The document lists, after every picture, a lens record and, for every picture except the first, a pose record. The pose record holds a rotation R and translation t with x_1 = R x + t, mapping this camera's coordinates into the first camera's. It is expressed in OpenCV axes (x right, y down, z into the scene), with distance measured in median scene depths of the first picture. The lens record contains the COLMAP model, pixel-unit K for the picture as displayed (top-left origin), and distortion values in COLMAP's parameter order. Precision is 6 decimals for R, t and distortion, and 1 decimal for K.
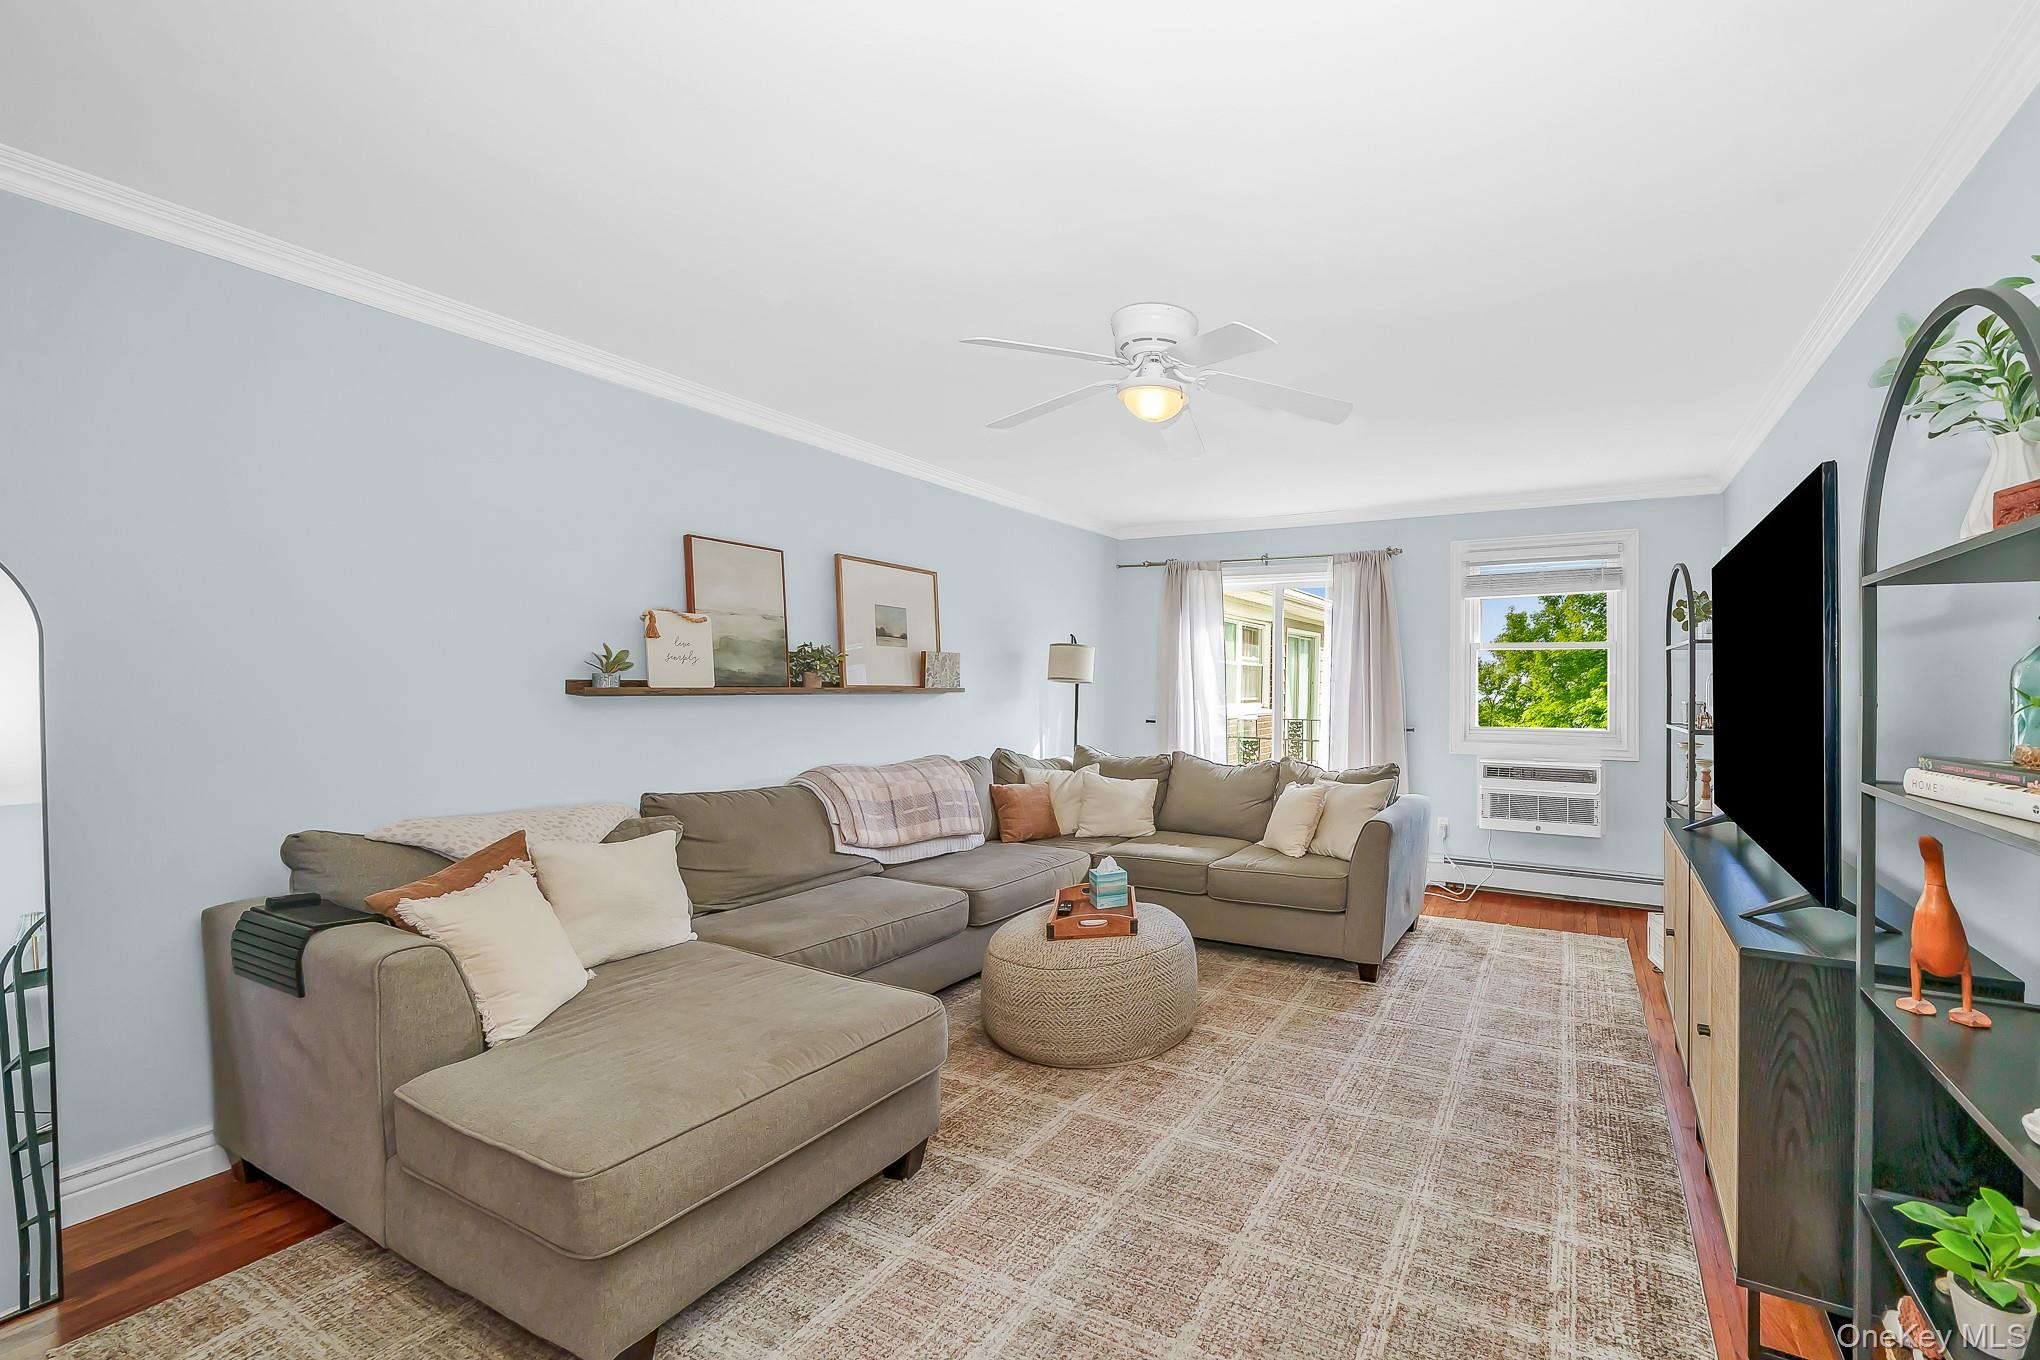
lens RADIAL K [[844.3, 0, 1250.1], [0, 844.3, 675.3], [0, 0, 1]] dist [-0.001545, 0.000139]
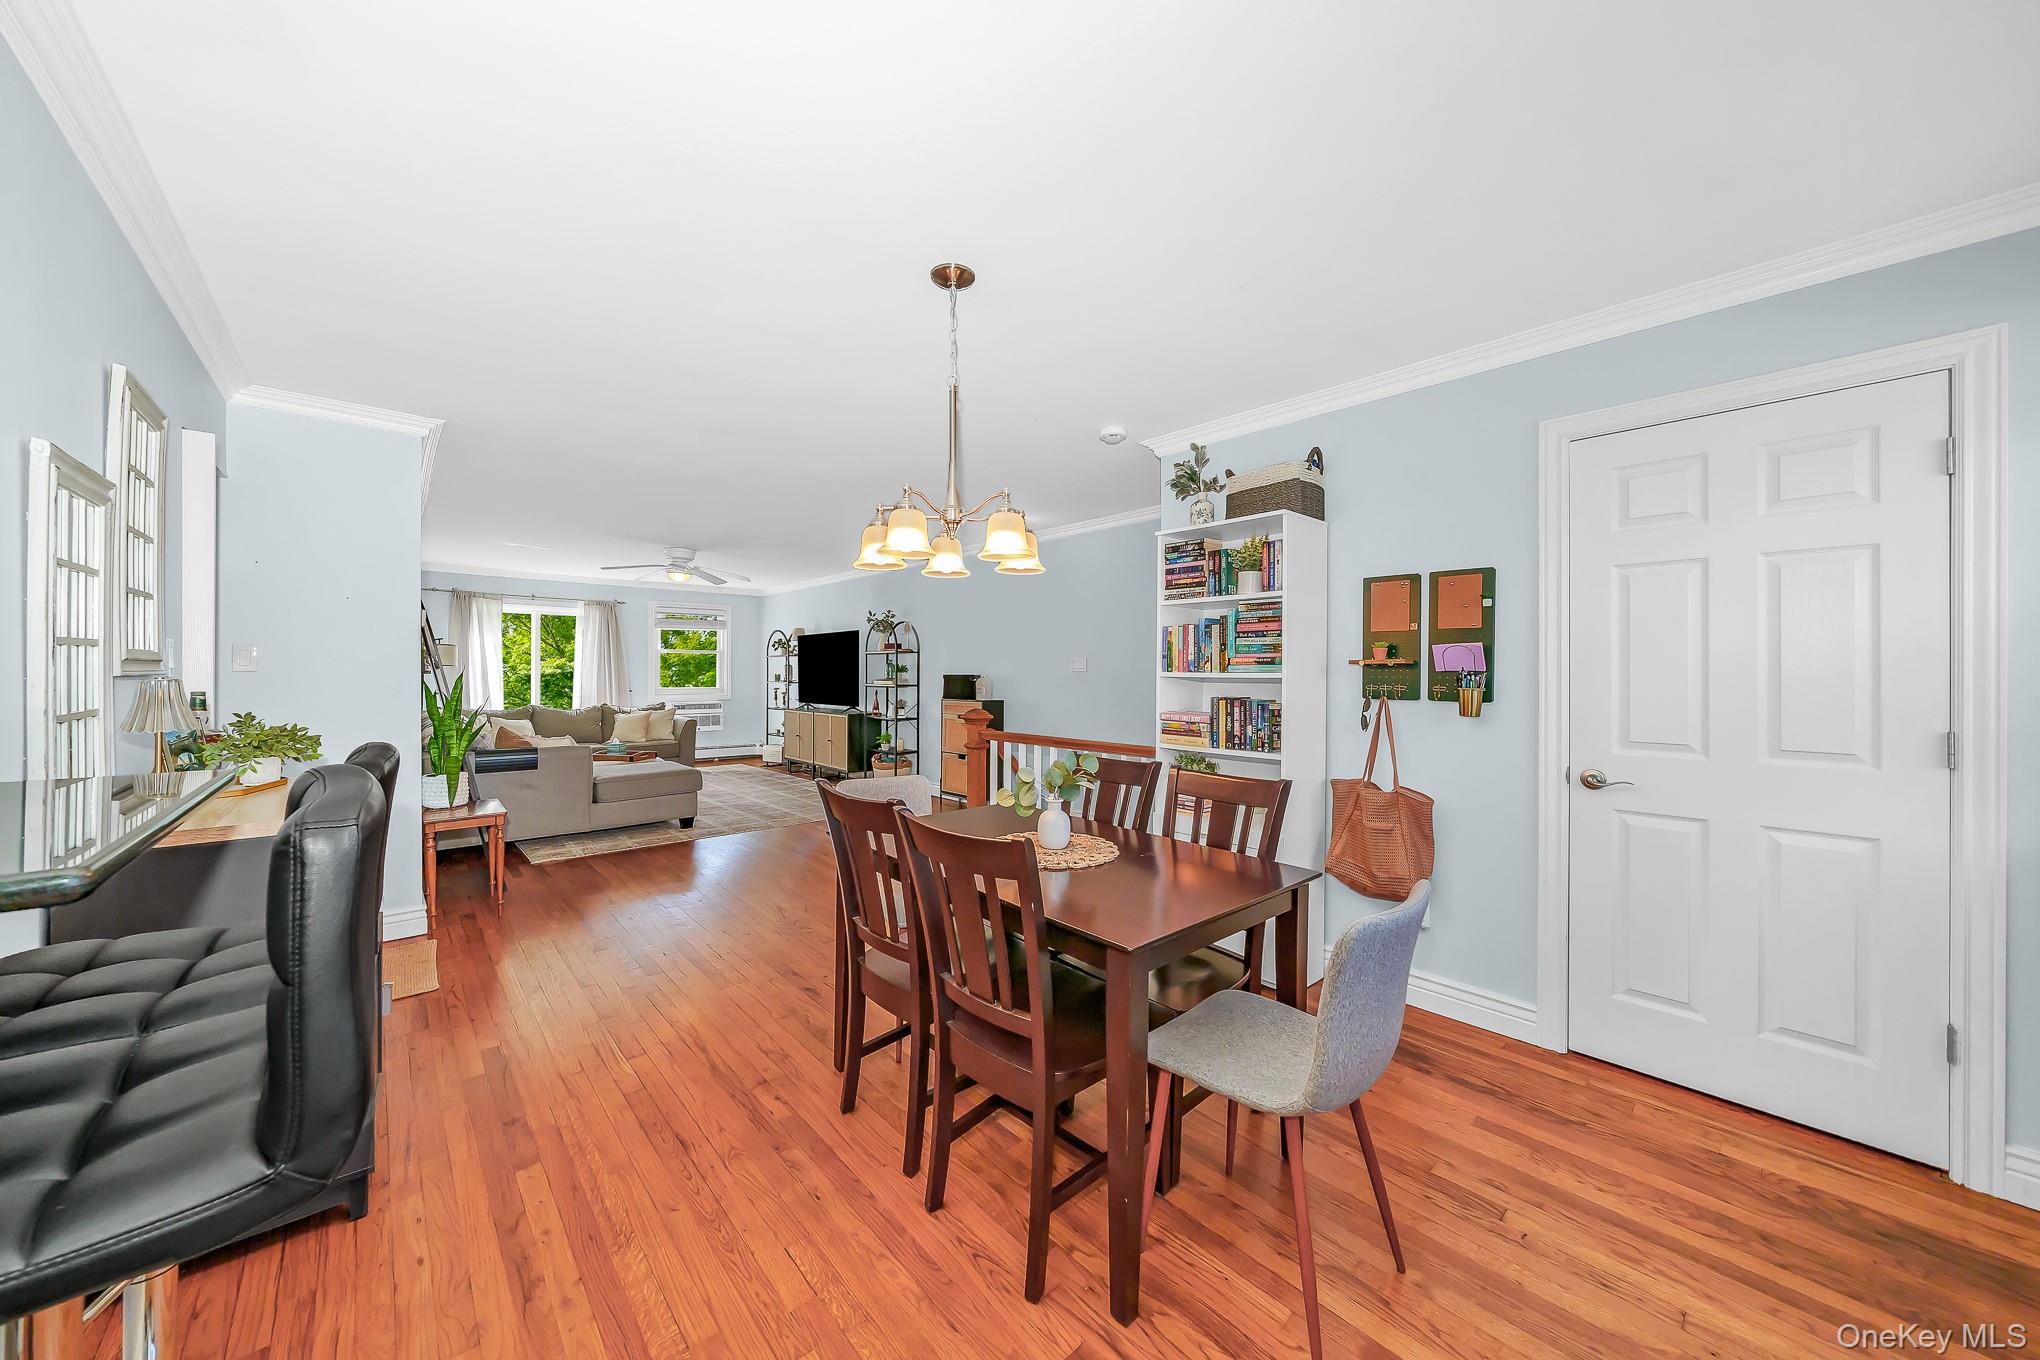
lens RADIAL K [[790.1, 0, 983.6], [0, 790.1, 667.5], [0, 0, 1]] dist [-0.007215, 0.000713]
pose [[0.496157, 0.004713, 0.868220, -1.416565], [-0.010625, 0.999943, 0.000644, -0.002773], [-0.868168, -0.009544, 0.496179, -0.952635]]
